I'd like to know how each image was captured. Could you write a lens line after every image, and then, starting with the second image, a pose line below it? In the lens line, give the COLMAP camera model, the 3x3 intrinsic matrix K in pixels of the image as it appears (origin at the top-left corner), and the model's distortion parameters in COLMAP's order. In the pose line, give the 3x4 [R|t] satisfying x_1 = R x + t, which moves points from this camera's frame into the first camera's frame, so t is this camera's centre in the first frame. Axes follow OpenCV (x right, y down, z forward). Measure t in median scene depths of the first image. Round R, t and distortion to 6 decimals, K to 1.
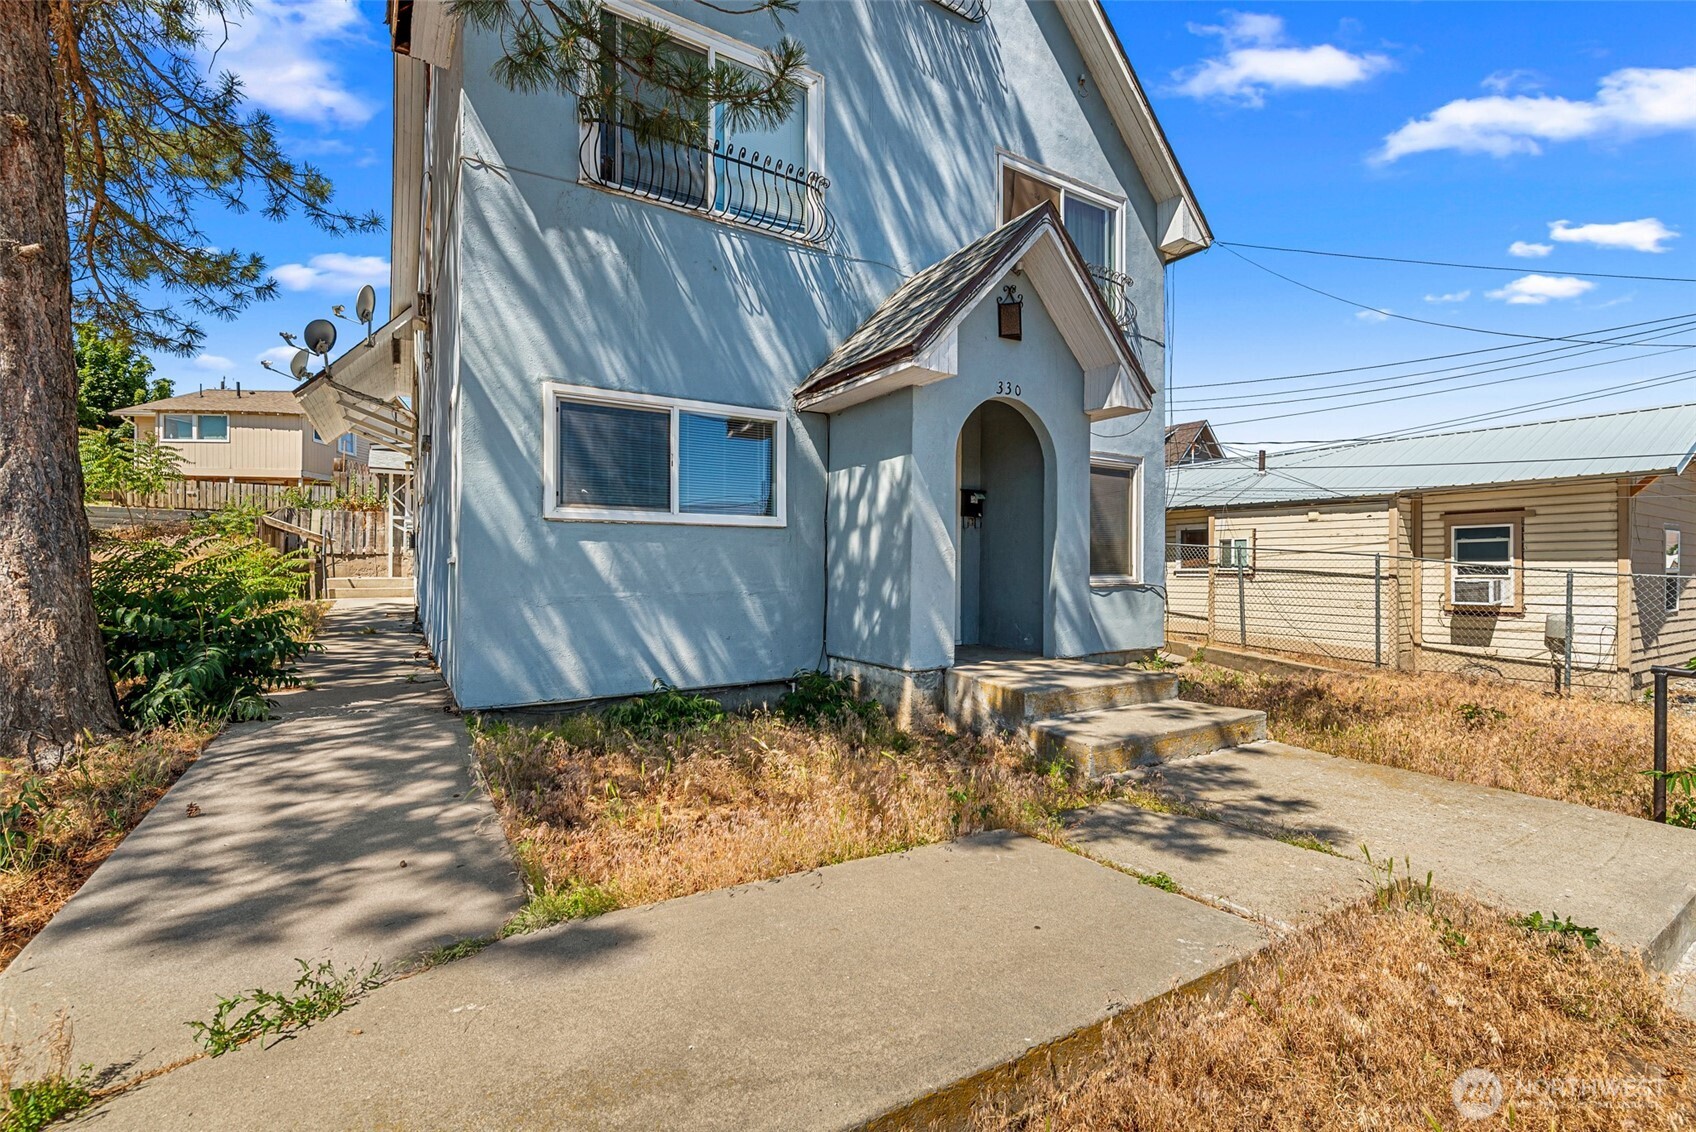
lens RADIAL K [[733.5, 0, 865.6], [0, 733.5, 567.8], [0, 0, 1]] dist [0.001409, 0.000009]
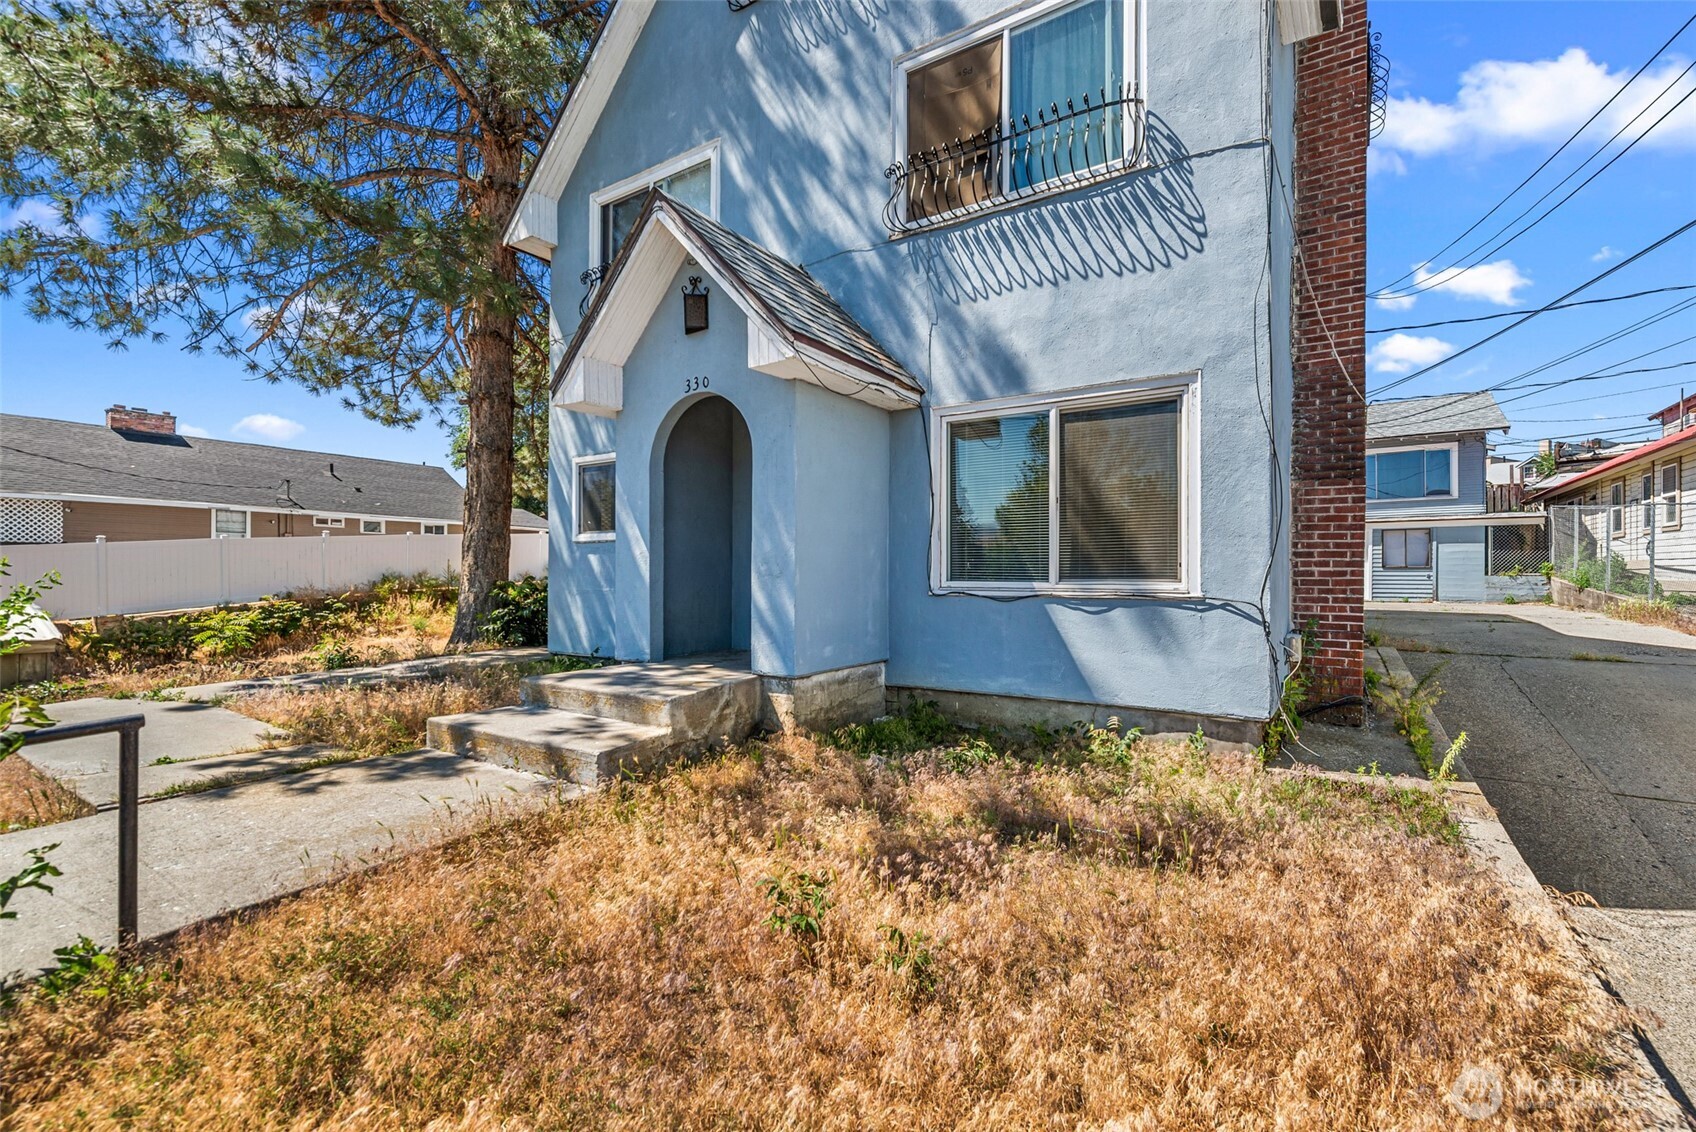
lens RADIAL K [[737.9, 0, 865.8], [0, 737.9, 565.8], [0, 0, 1]] dist [0.000696, 0.000401]
pose [[0.413124, -0.012011, -0.910596, 1.189208], [0.002130, 0.999923, -0.012223, 0.007462], [0.910672, 0.003110, 0.413118, 0.817697]]
